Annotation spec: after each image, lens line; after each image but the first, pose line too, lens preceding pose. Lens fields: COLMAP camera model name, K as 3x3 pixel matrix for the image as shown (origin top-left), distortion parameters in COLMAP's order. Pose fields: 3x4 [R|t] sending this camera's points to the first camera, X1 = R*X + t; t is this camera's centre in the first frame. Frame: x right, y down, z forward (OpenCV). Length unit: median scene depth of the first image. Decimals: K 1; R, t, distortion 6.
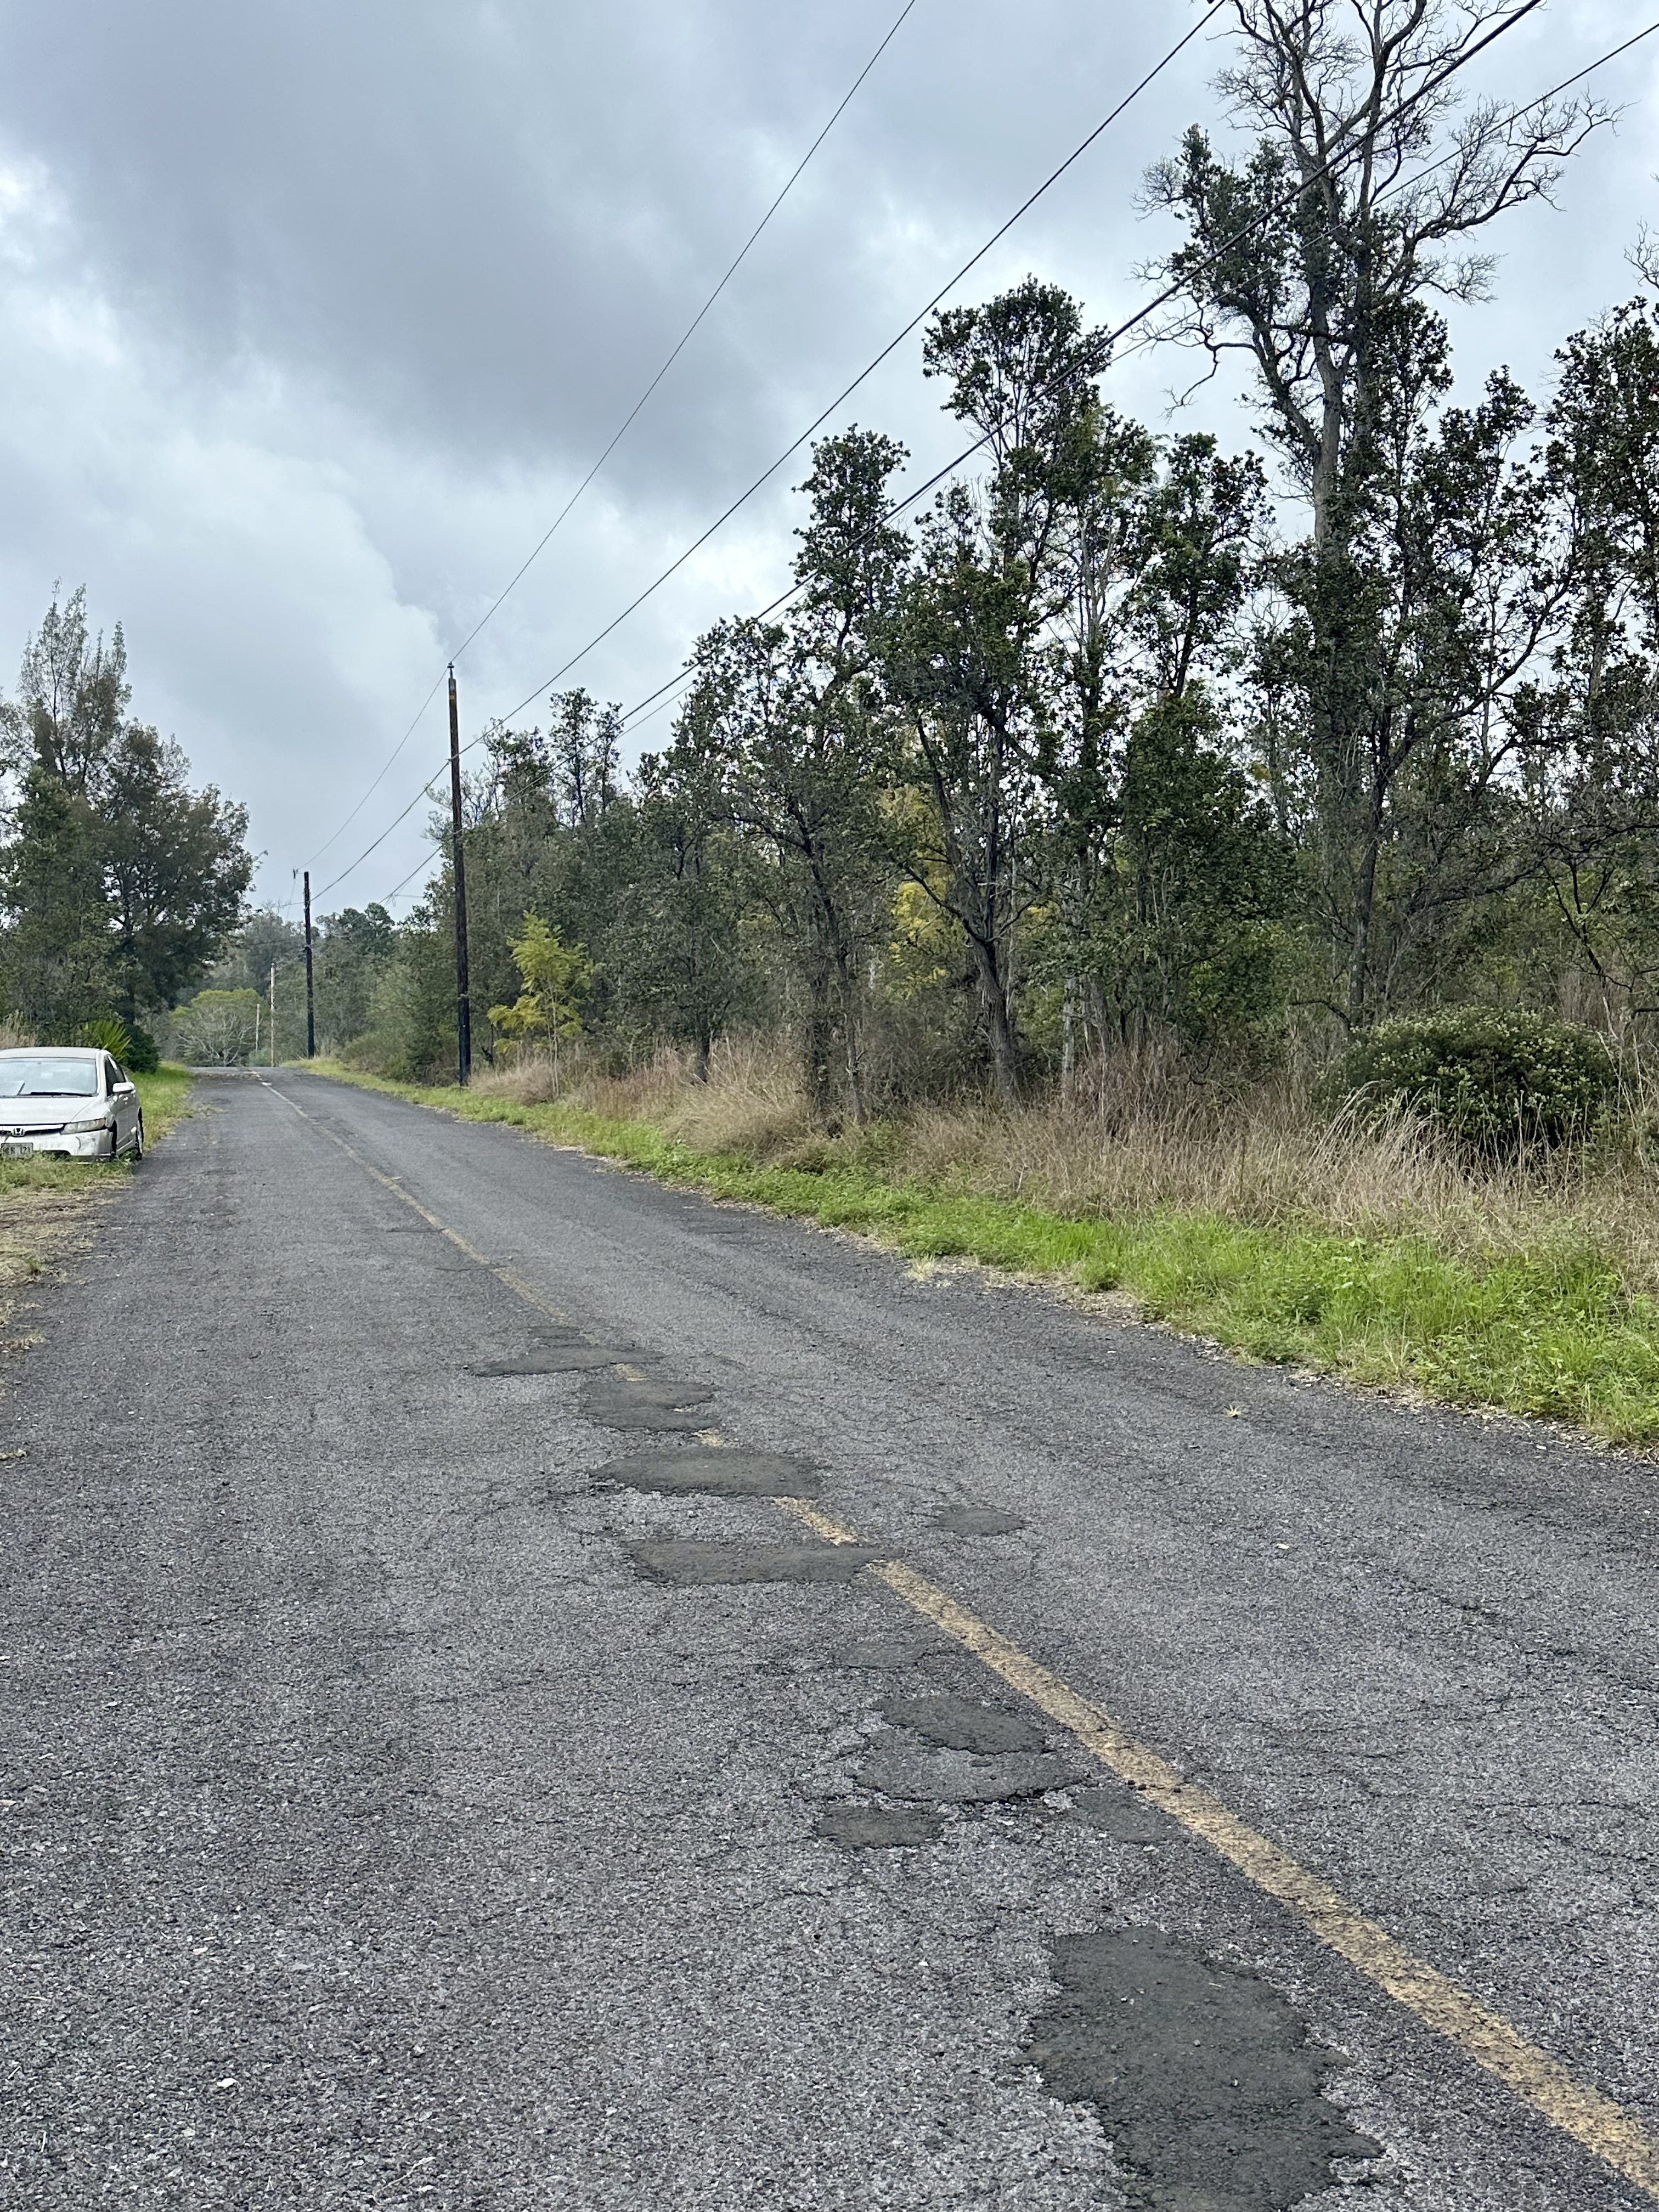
lens RADIAL K [[2142.1, 0, 779.6], [0, 2142.1, 1141.2], [0, 0, 1]] dist [0.030740, 0.000000]
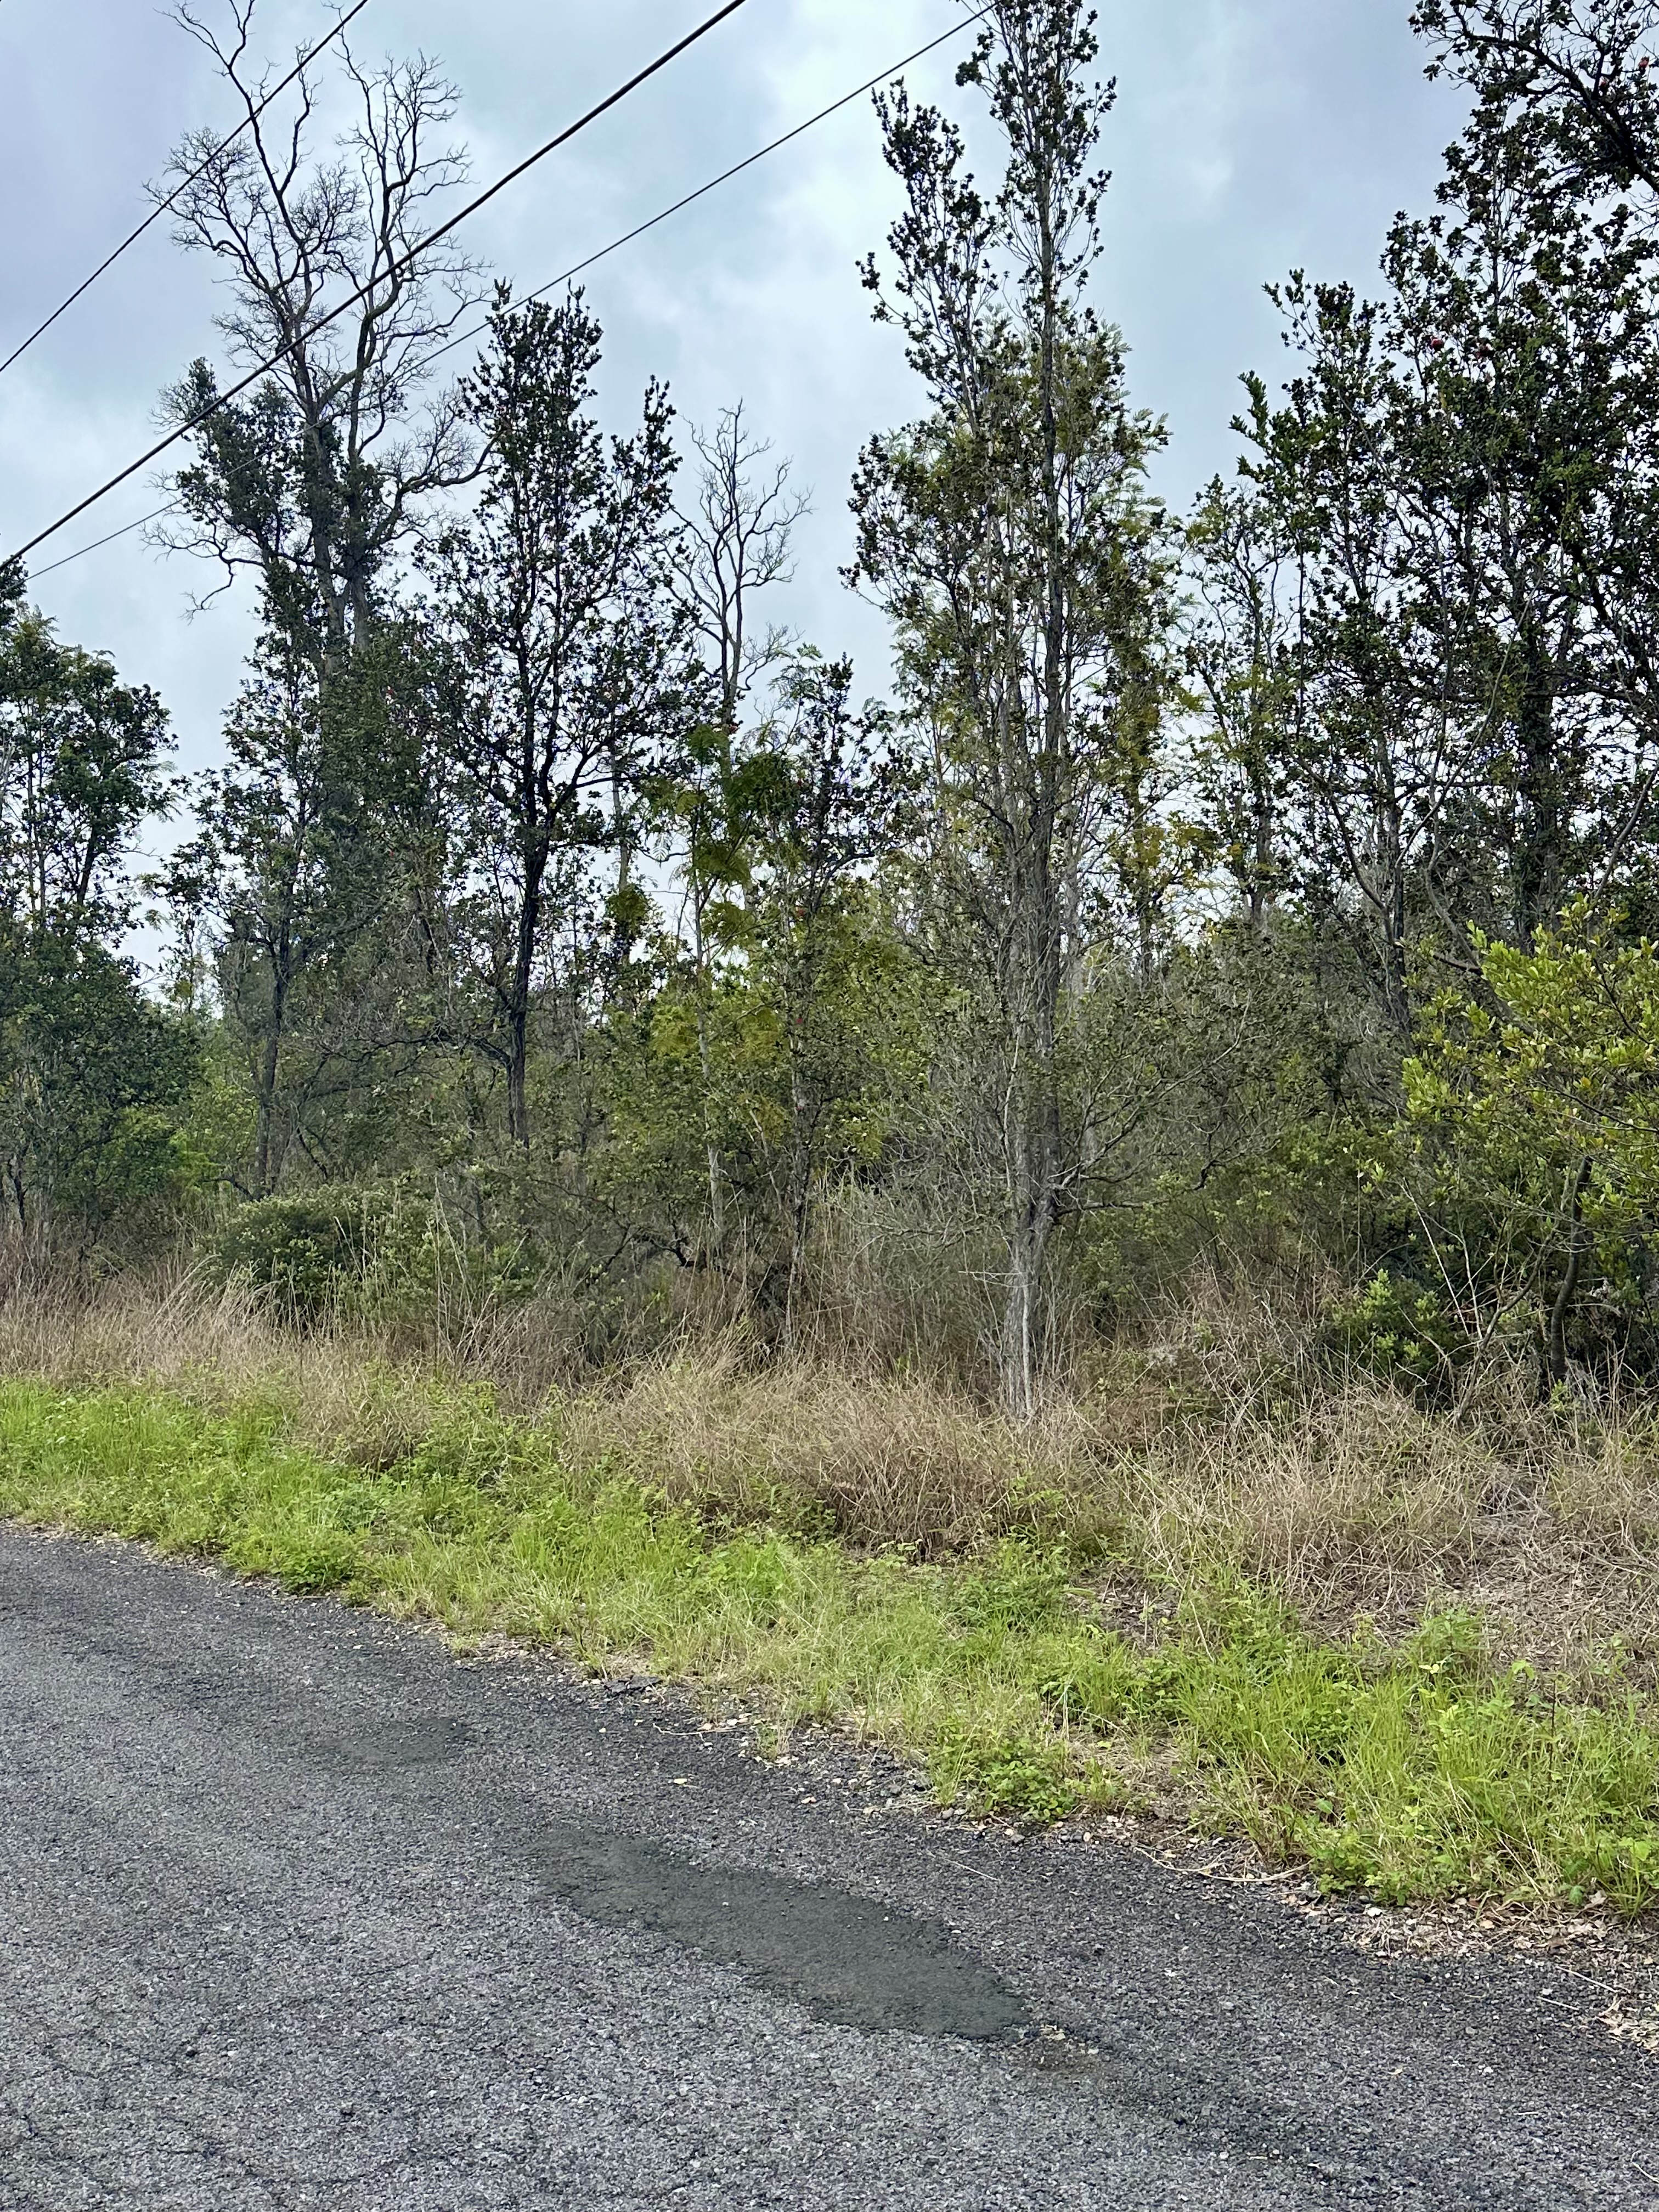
lens RADIAL K [[2142.1, 0, 853.3], [0, 2142.1, 1116.3], [0, 0, 1]] dist [0.030740, 0.000000]
pose [[0.914754, 0.008530, 0.403920, 0.098490], [0.025476, 0.996569, -0.078742, -0.001903], [-0.403206, 0.082320, 0.911399, -0.133098]]
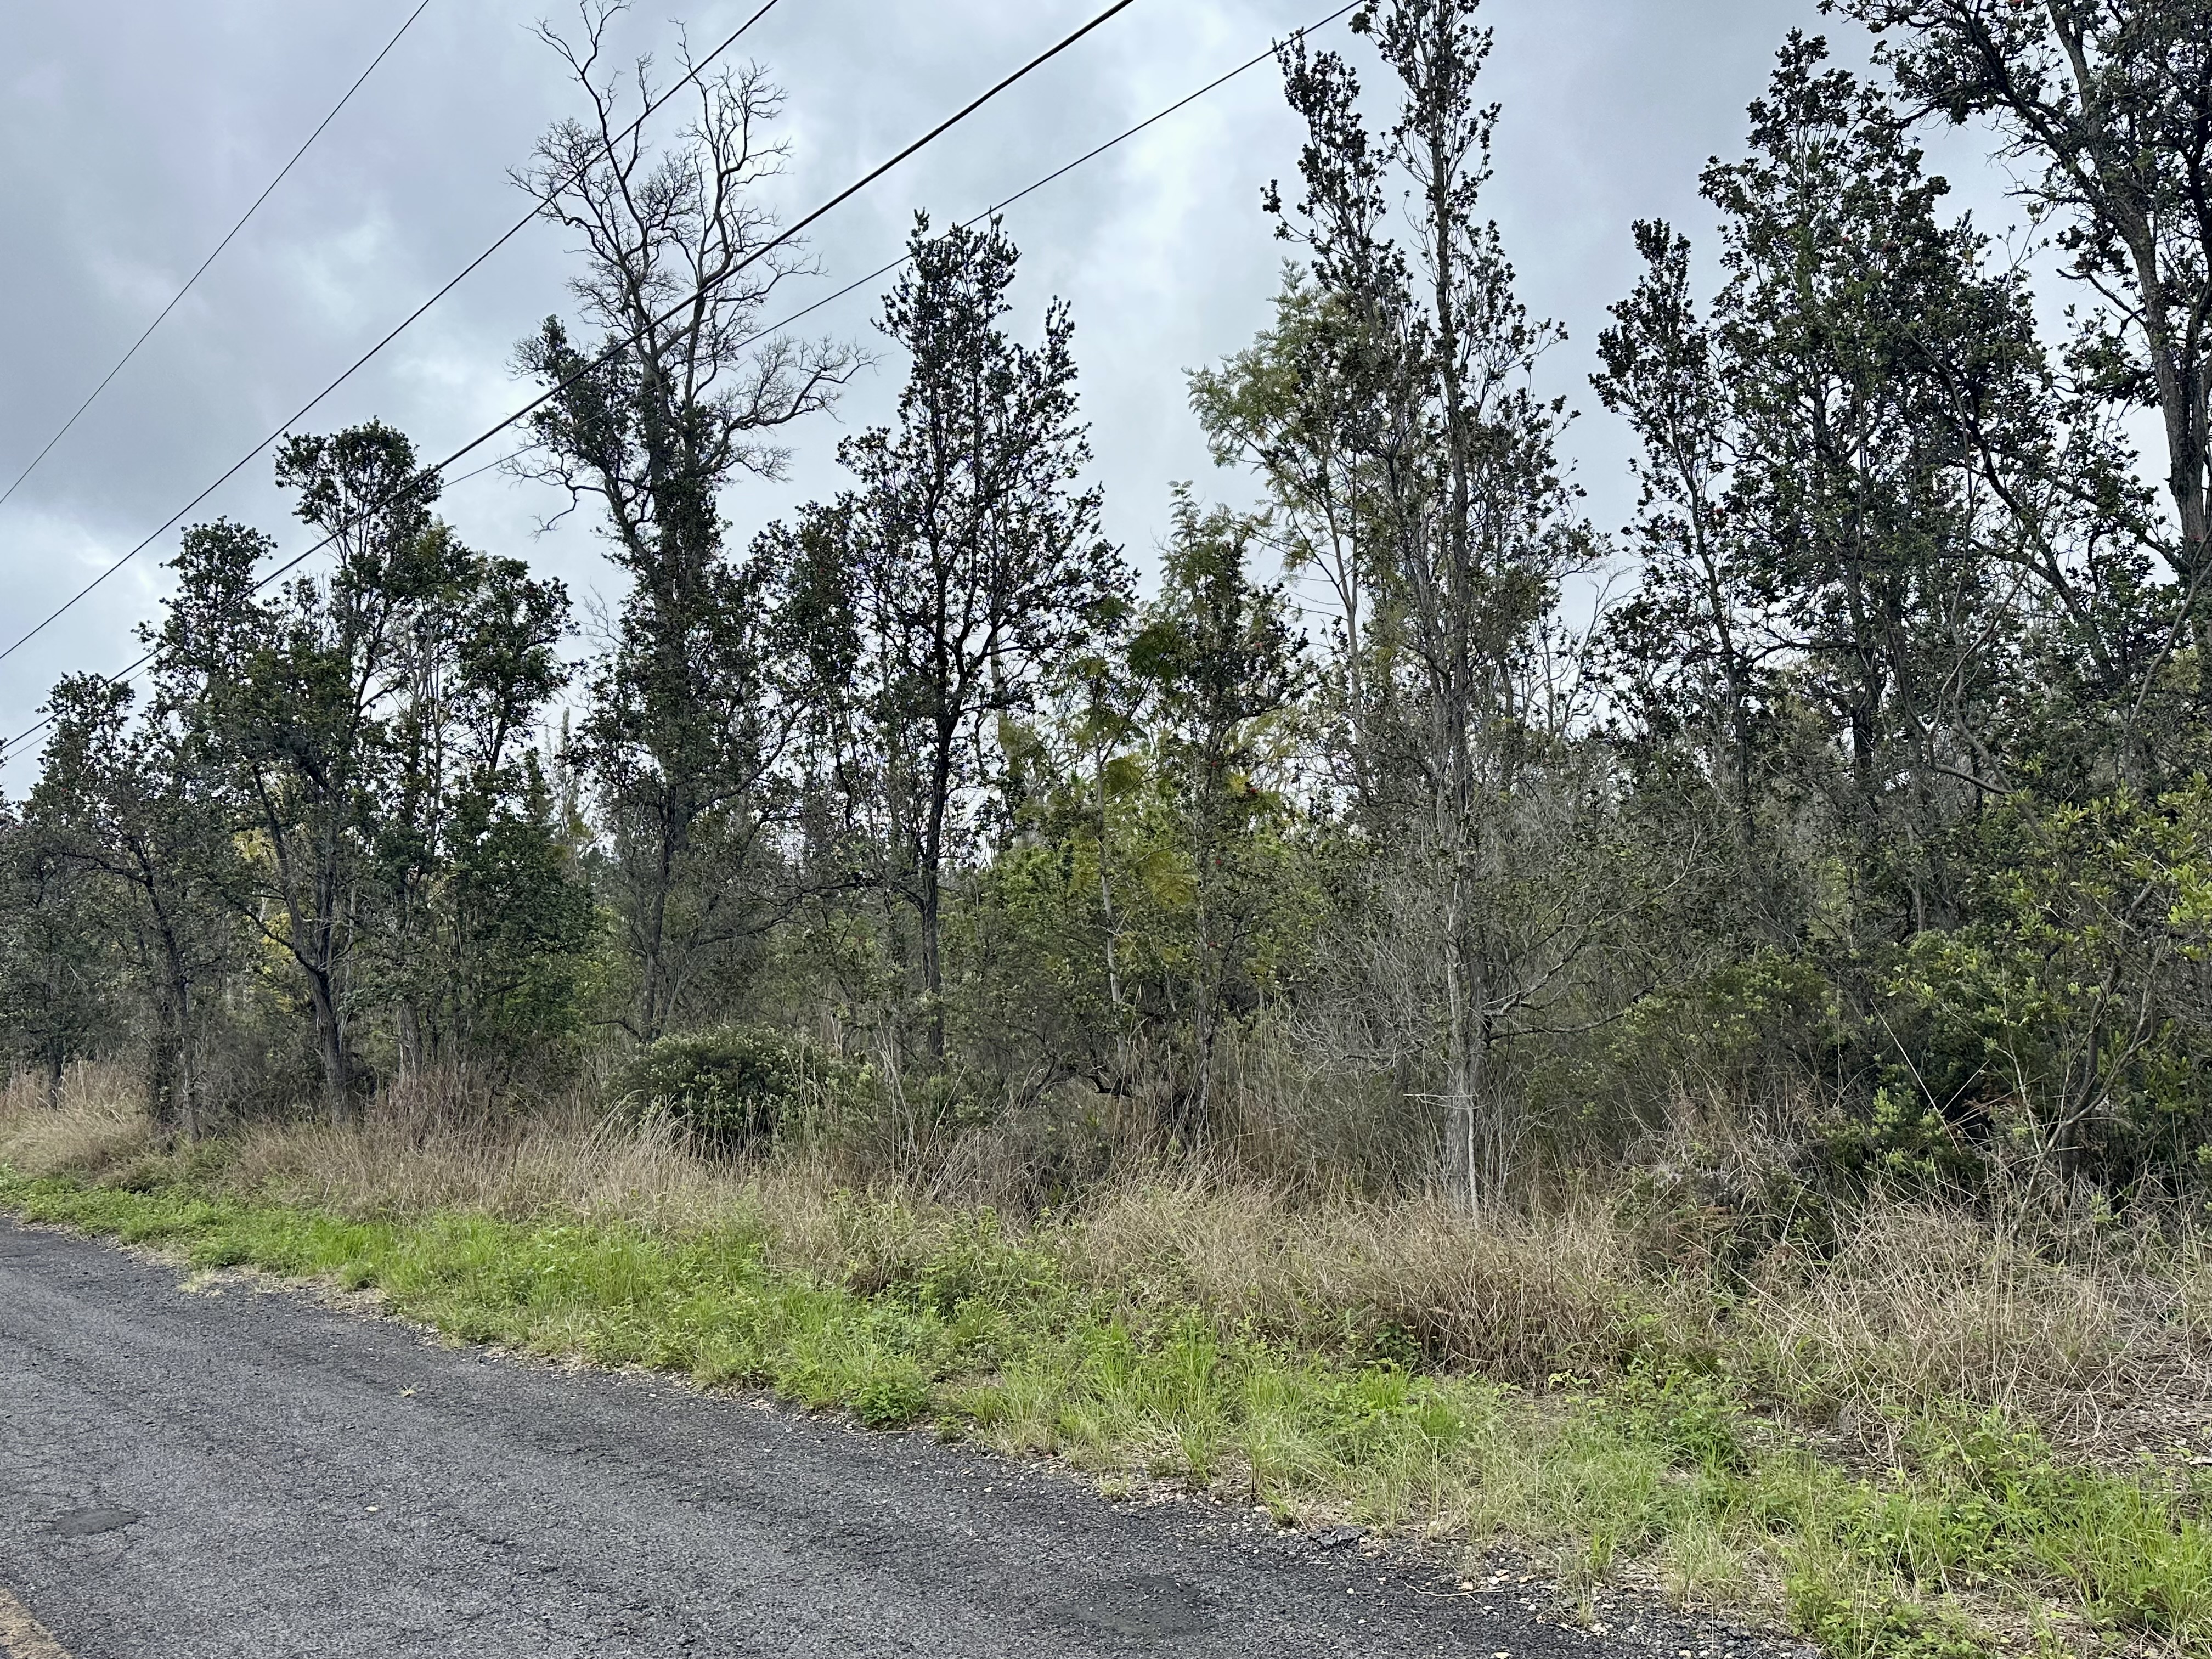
lens RADIAL K [[1800.6, 0, 1109.5], [0, 1800.6, 815.9], [0, 0, 1]] dist [0.092447, -0.136218]
pose [[0.897734, 0.037515, 0.438938, 0.047623], [0.038376, 0.985920, -0.162752, -0.002479], [-0.438864, 0.162952, 0.883654, -0.041158]]
